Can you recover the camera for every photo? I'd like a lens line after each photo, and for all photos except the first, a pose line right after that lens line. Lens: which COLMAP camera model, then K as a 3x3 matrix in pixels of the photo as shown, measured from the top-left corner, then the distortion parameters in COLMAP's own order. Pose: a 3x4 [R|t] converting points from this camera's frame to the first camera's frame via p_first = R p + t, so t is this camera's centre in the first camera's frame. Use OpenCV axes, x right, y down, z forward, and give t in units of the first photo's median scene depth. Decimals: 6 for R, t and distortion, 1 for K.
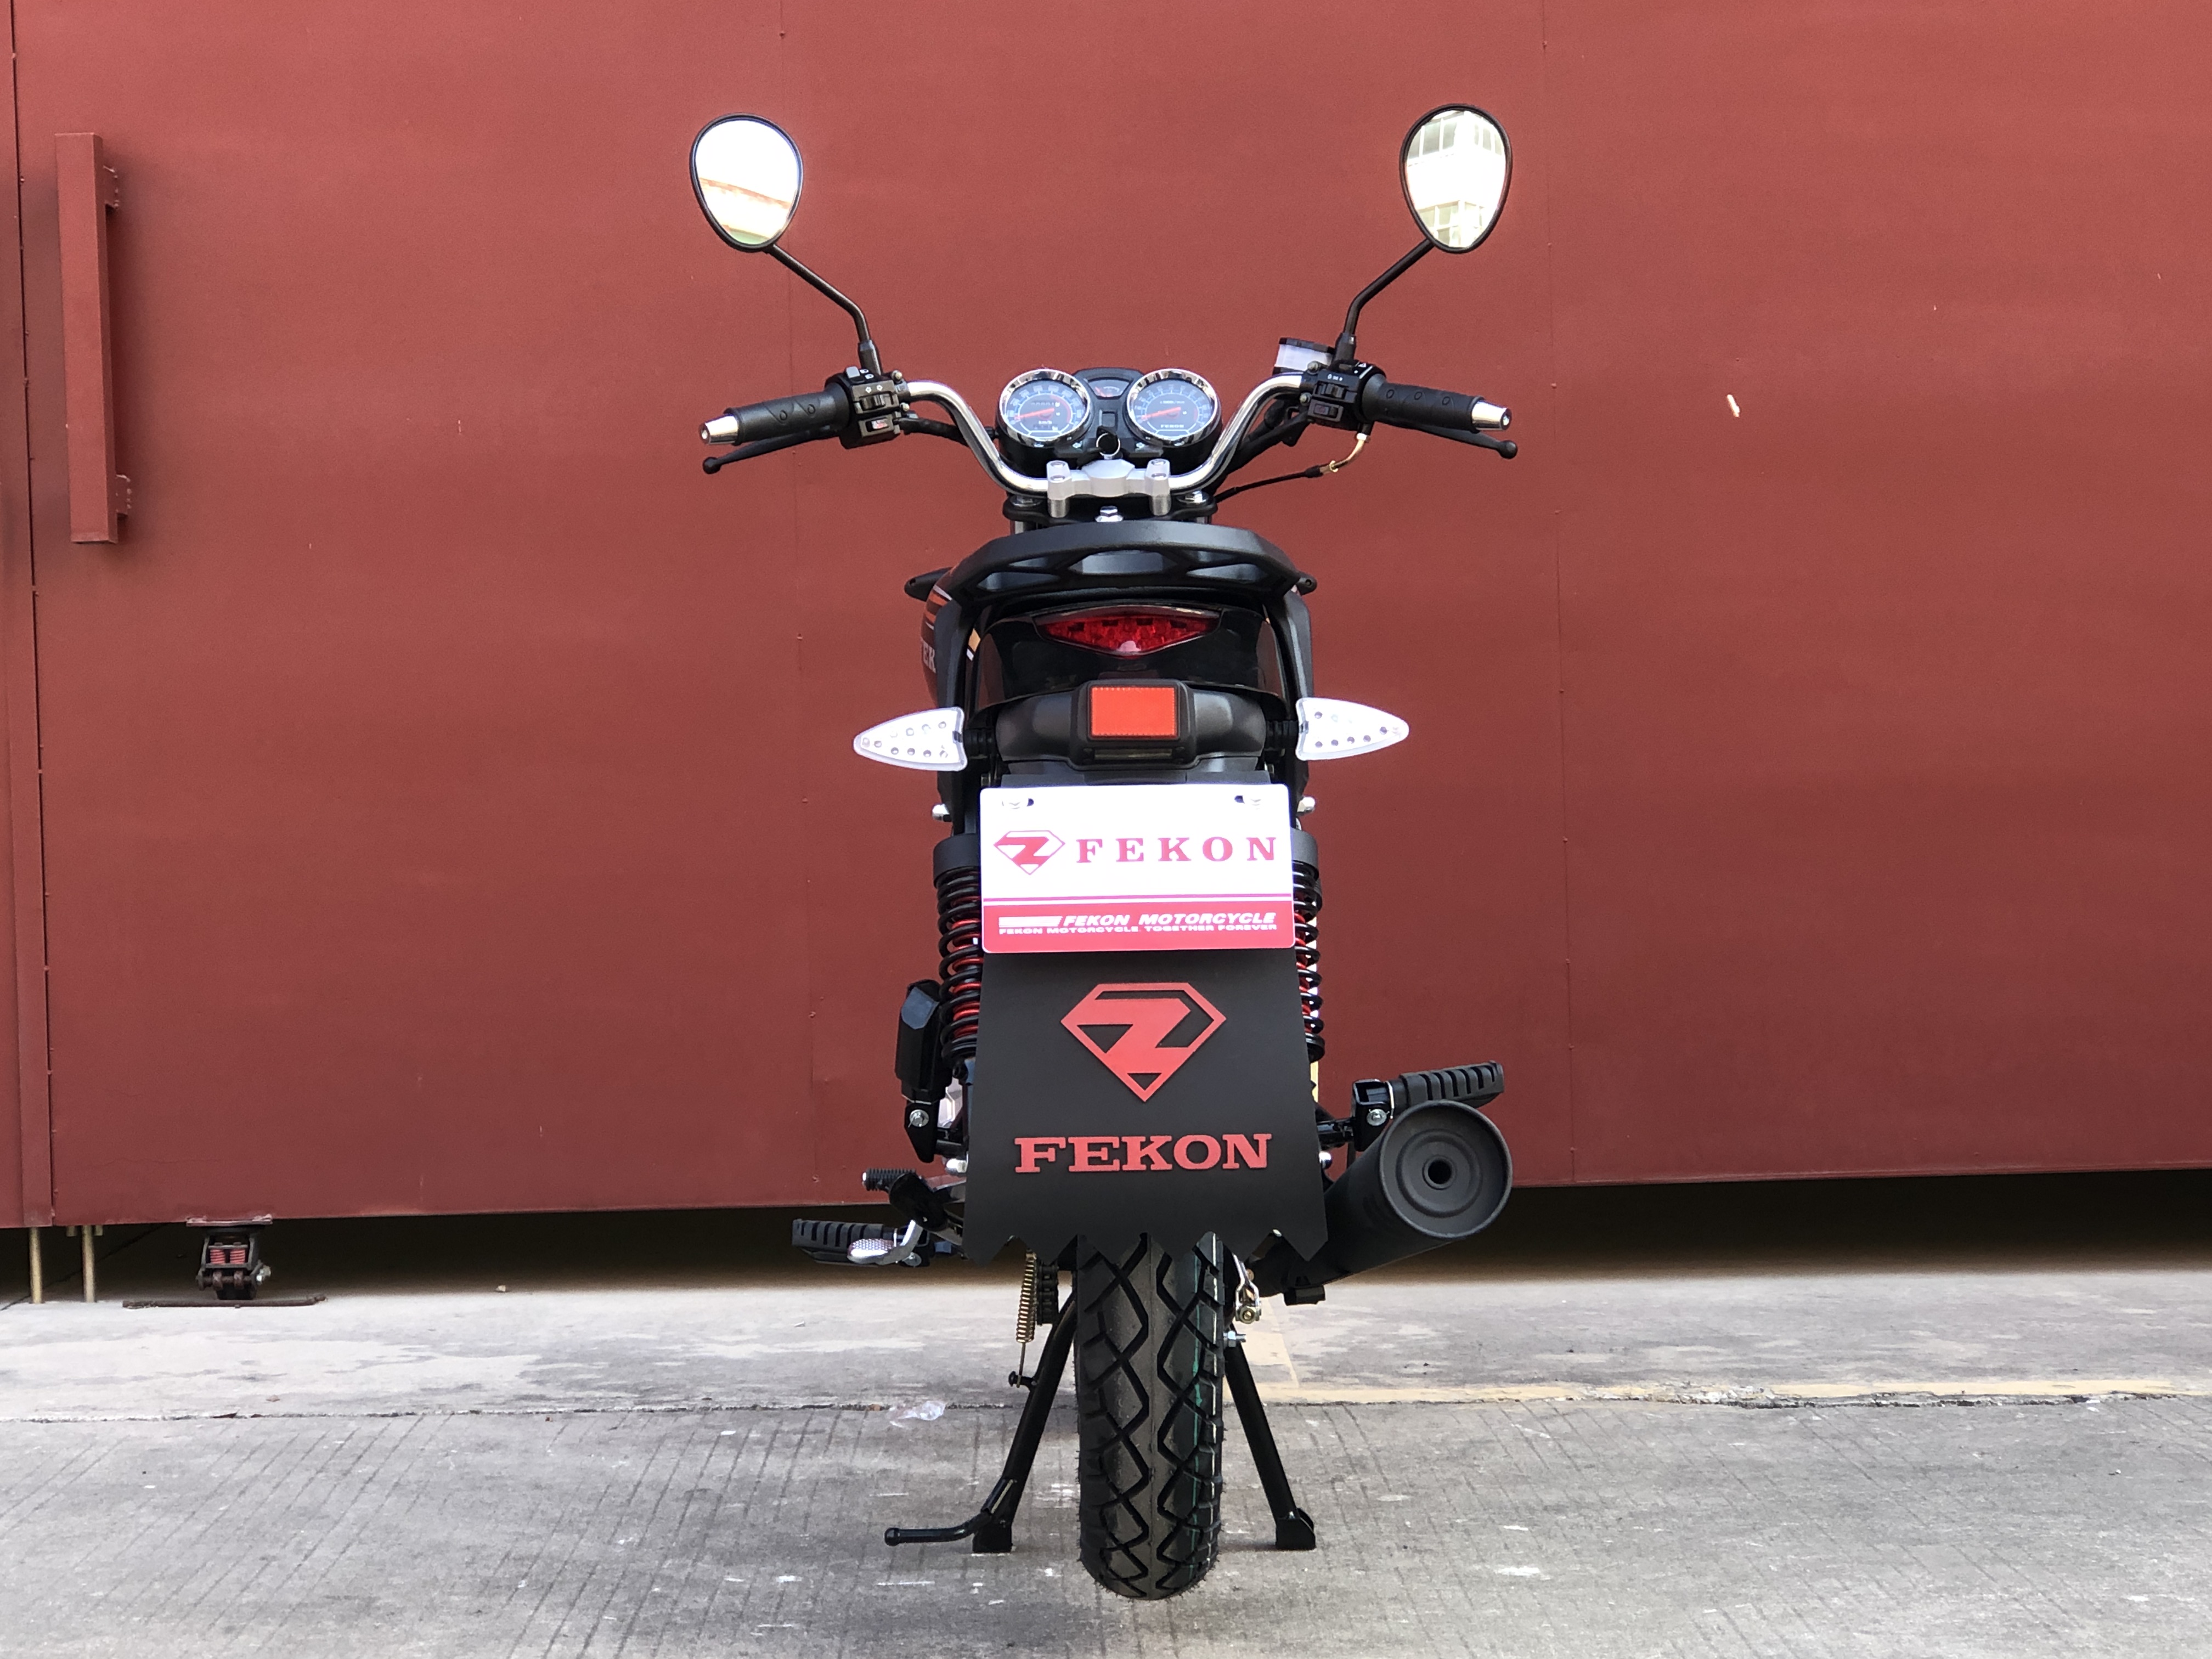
lens RADIAL K [[4727.6, 0, 1116.0], [0, 4727.6, 819.9], [0, 0, 1]] dist [0.092614, 0.000000]
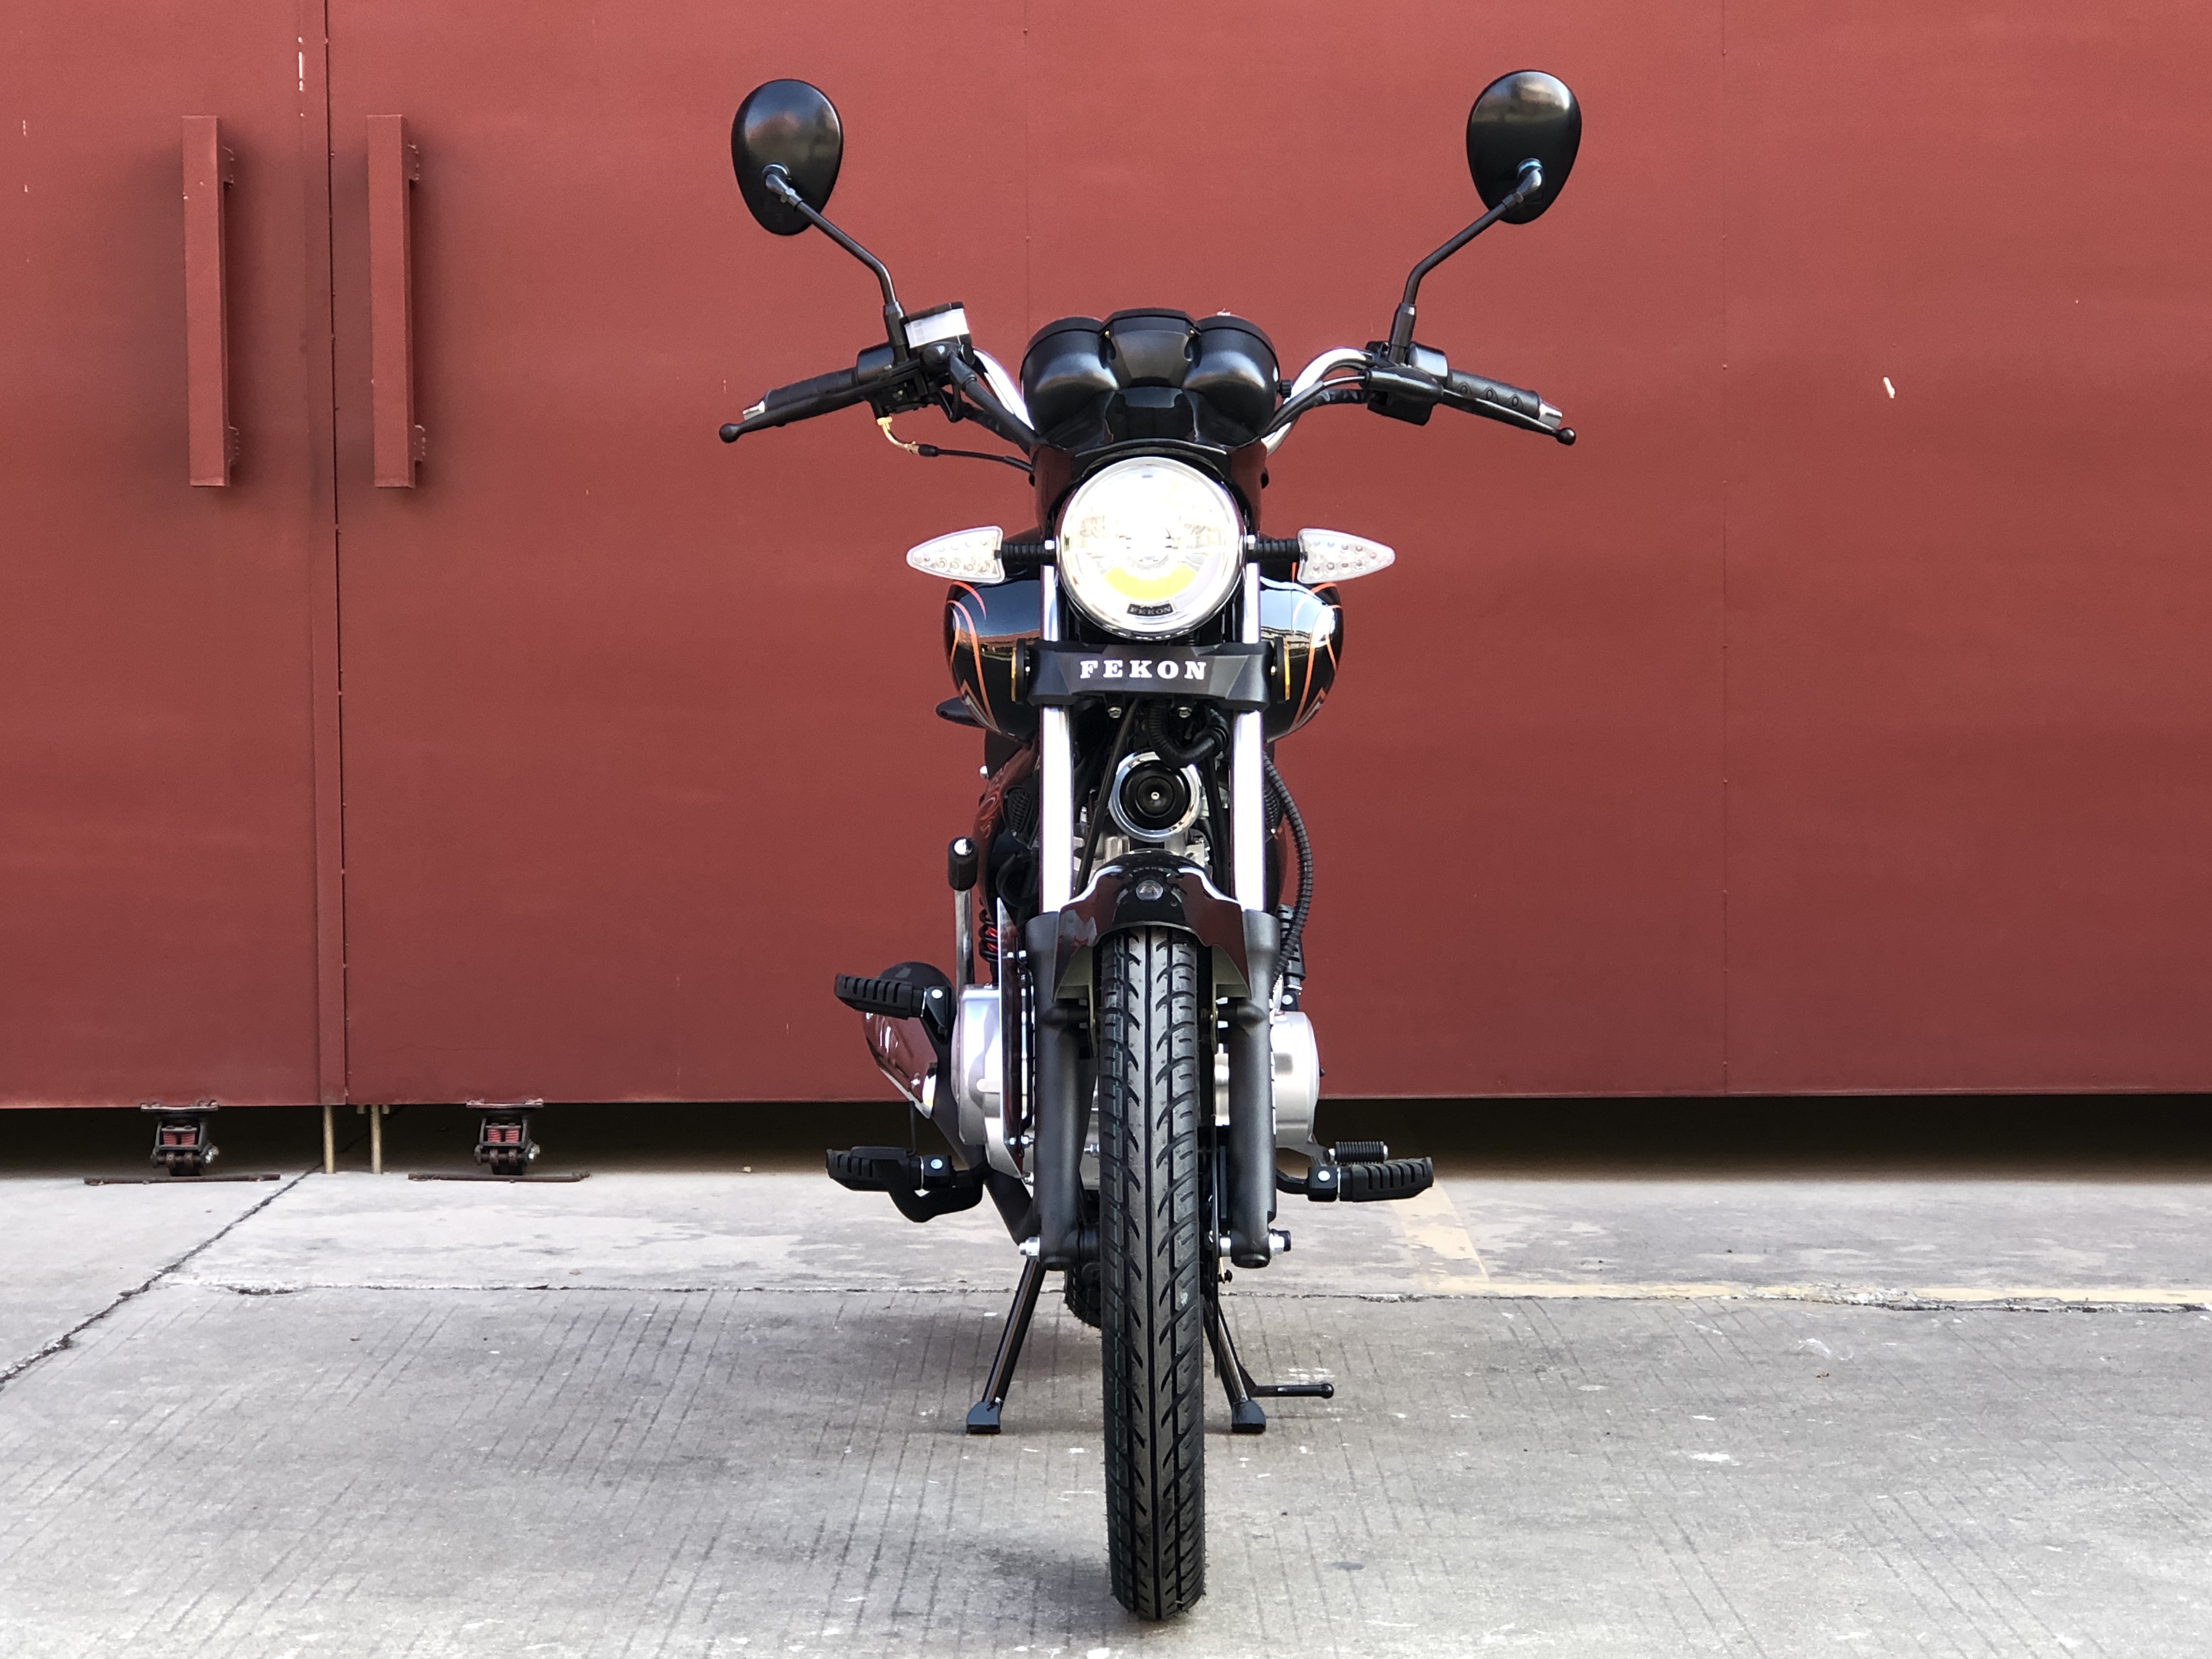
lens RADIAL K [[4727.6, 0, 1139.1], [0, 4727.6, 808.1], [0, 0, 1]] dist [0.092614, 0.000000]
pose [[0.999763, 0.019629, -0.009411, -0.036125], [-0.019329, 0.999332, 0.031018, -0.025147], [0.010014, -0.030829, 0.999475, -0.115343]]
